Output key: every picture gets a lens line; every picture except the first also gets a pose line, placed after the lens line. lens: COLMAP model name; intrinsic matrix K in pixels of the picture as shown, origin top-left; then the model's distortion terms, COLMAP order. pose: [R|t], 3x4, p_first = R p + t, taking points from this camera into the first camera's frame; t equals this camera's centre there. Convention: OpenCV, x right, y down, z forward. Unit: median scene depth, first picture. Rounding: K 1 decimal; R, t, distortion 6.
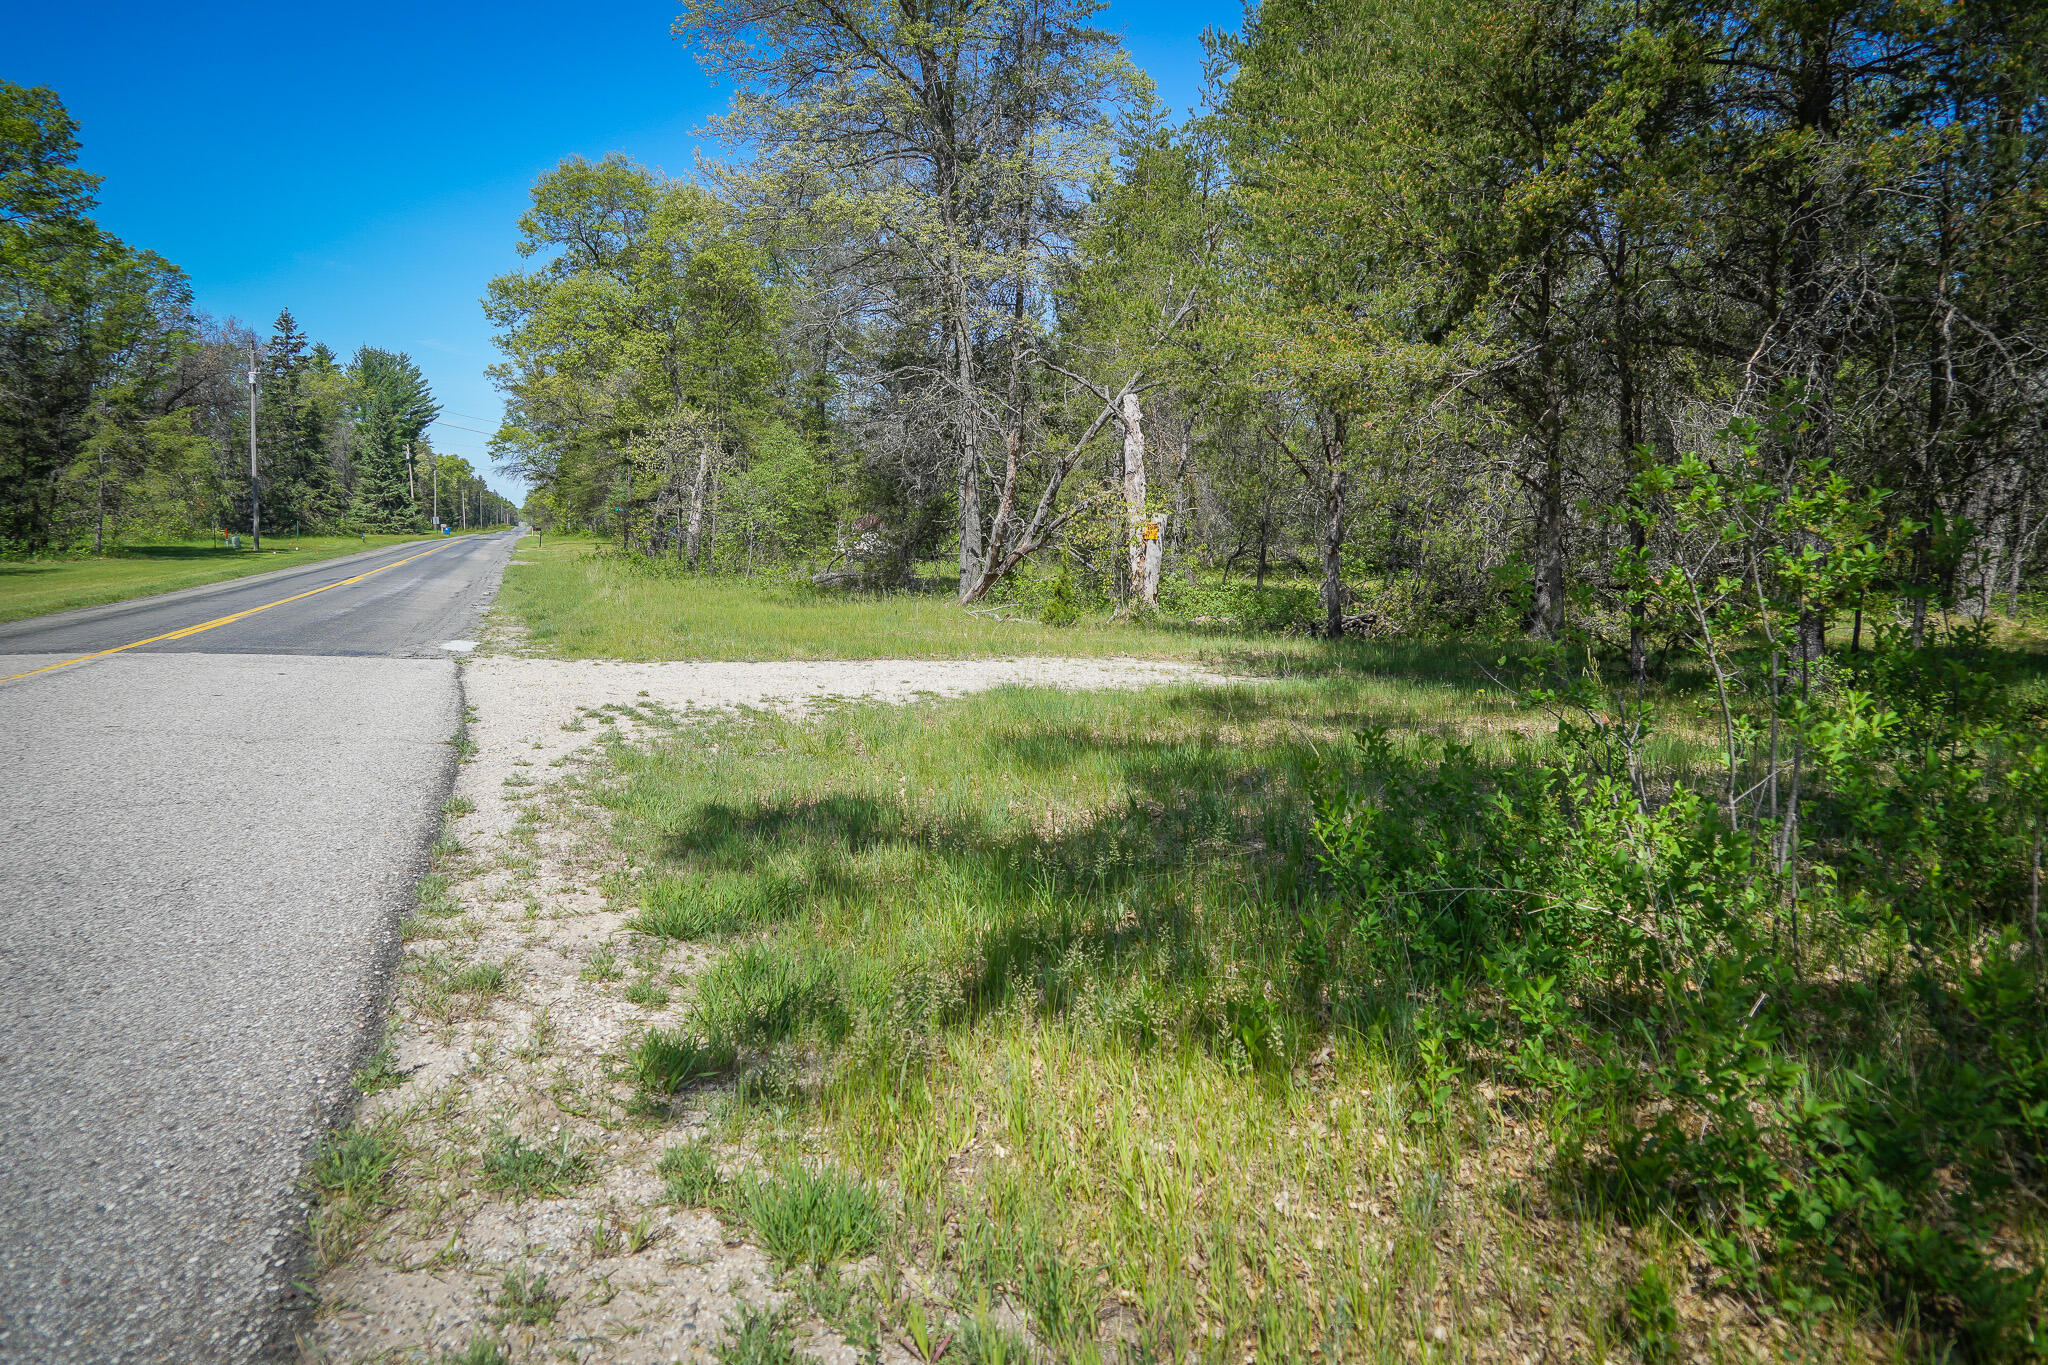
lens RADIAL K [[1365.4, 0, 1018.6], [0, 1365.4, 673.7], [0, 0, 1]] dist [-0.040432, 0.023243]
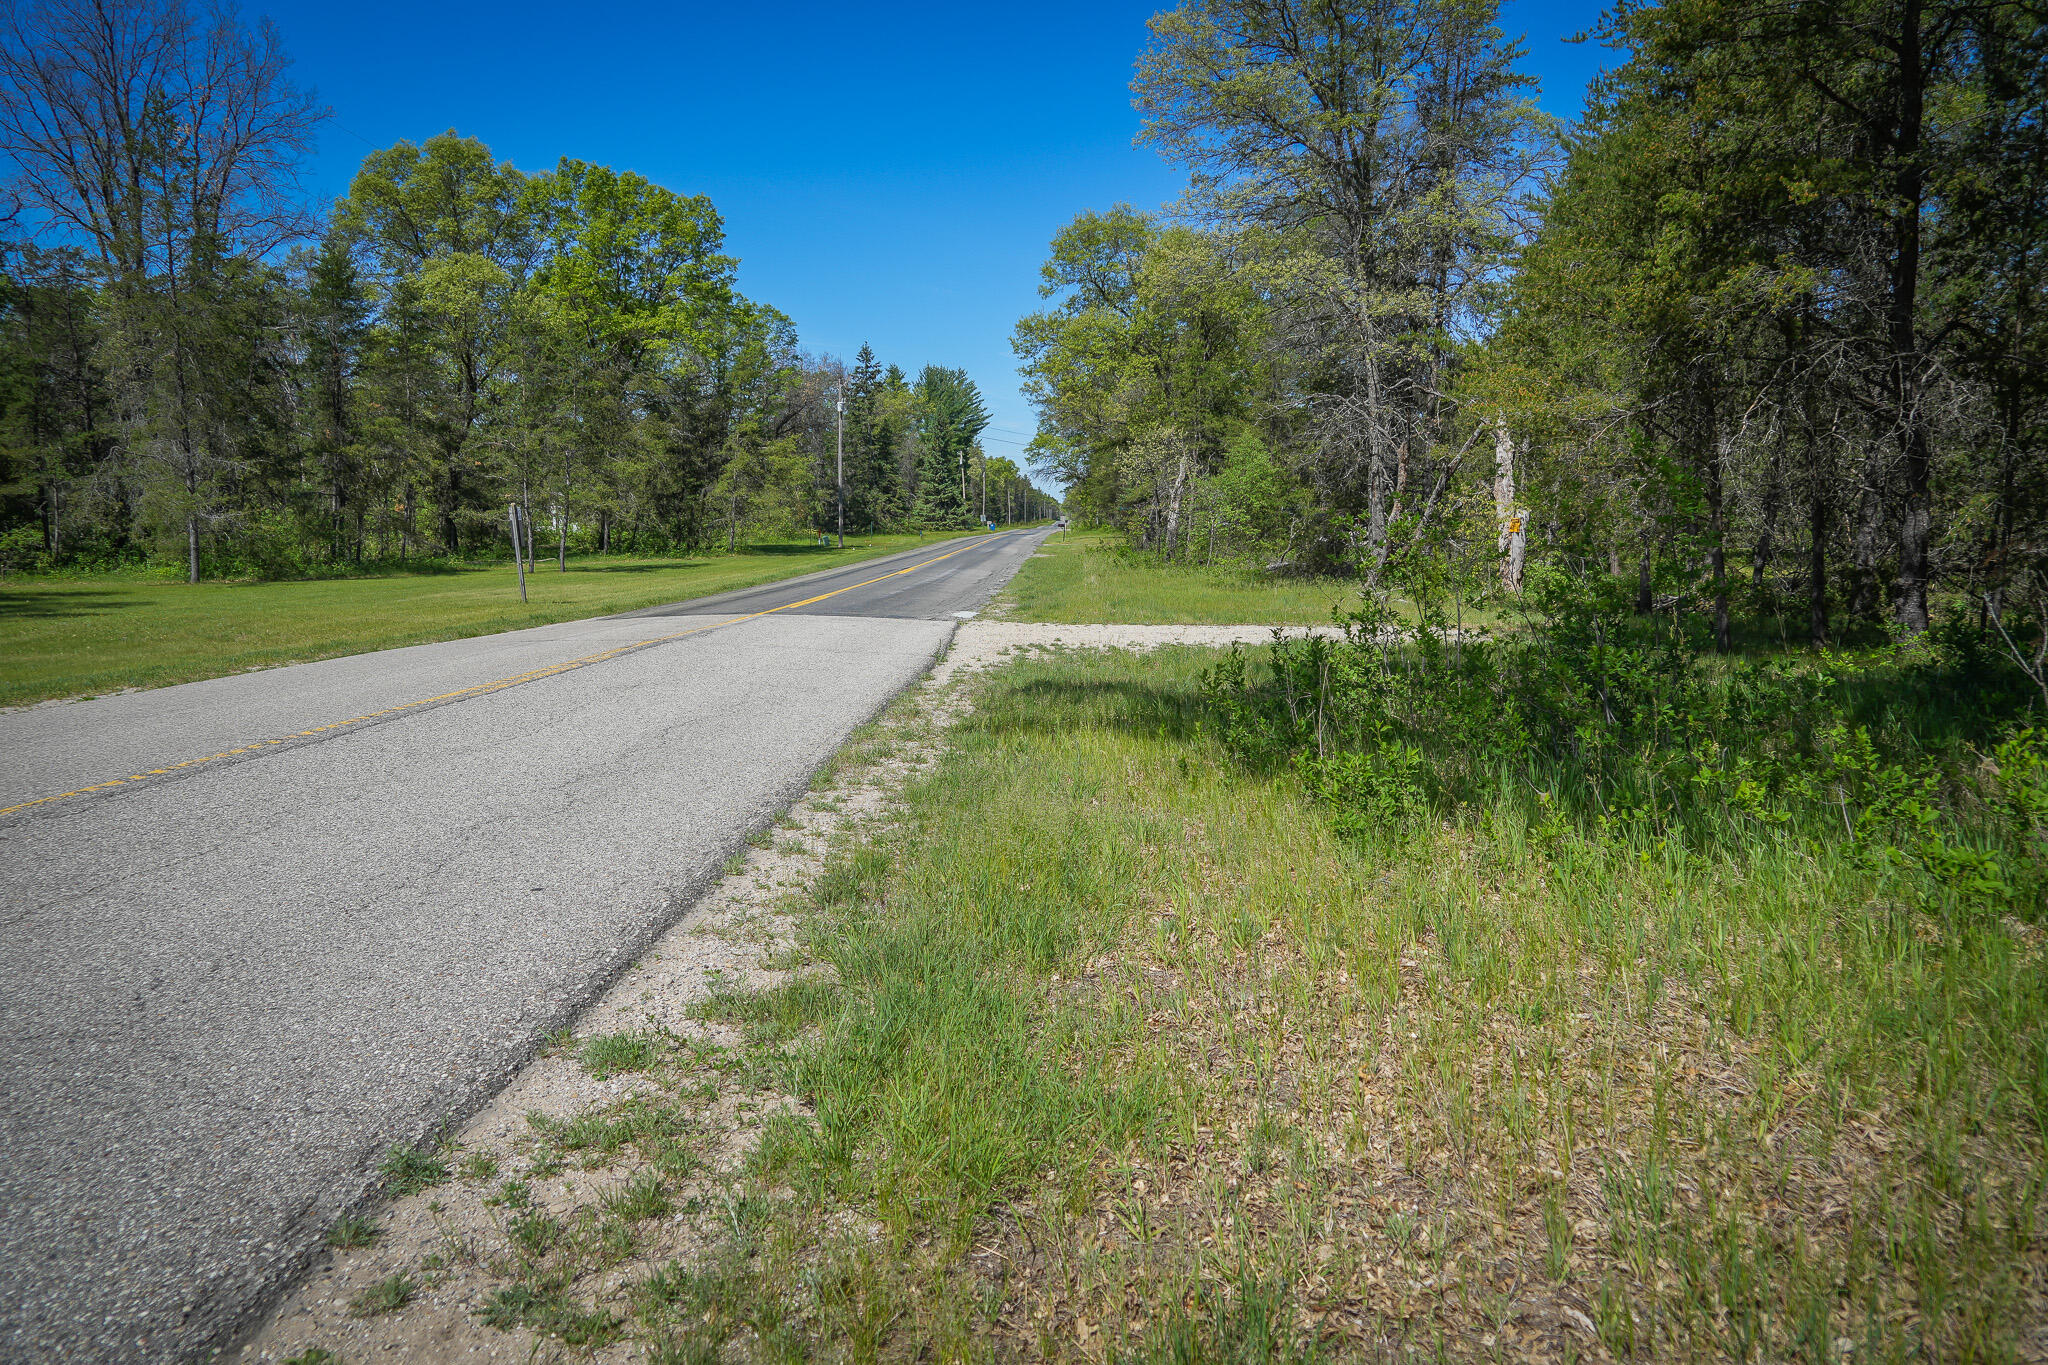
lens RADIAL K [[1365.4, 0, 1018.6], [0, 1365.4, 673.7], [0, 0, 1]] dist [-0.040432, 0.023243]
pose [[0.927643, 0.022033, -0.372819, 0.048865], [-0.019302, 0.999753, 0.011057, 0.006700], [0.372970, -0.003061, 0.927838, -0.087448]]
